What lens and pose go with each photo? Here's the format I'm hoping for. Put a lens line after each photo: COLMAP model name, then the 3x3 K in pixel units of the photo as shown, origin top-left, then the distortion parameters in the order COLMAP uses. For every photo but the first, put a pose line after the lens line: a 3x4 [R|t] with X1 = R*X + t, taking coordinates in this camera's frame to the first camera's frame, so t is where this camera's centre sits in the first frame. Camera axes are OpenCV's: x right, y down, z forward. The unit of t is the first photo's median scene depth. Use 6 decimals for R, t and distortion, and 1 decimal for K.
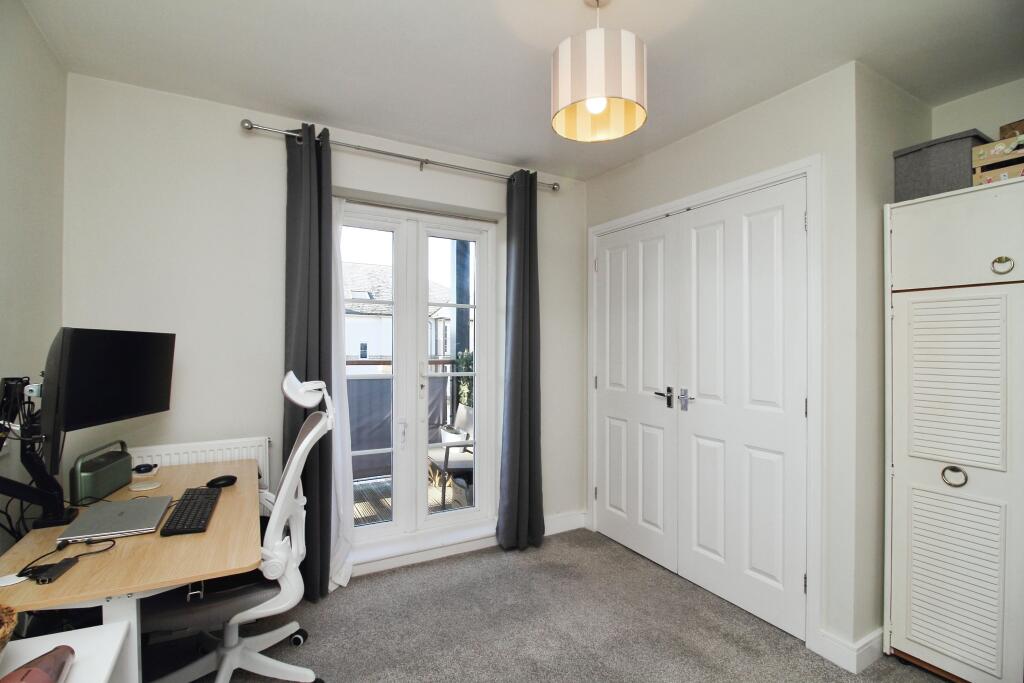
lens RADIAL K [[486.8, 0, 509.9], [0, 486.8, 348.0], [0, 0, 1]] dist [0.043215, -0.000101]
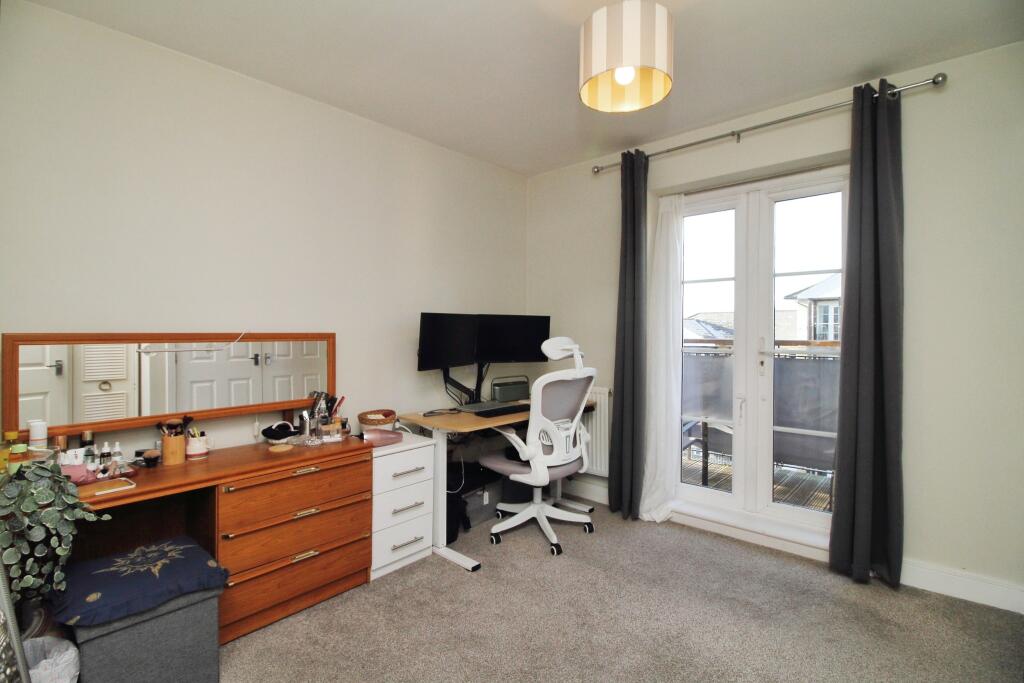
lens RADIAL K [[482.2, 0, 512.0], [0, 482.2, 335.3], [0, 0, 1]] dist [-0.004063, -0.000575]
pose [[0.339077, -0.000875, -0.940758, 0.579872], [0.001362, 0.999999, -0.000439, 0.025725], [0.940758, -0.001133, 0.339078, 0.245588]]
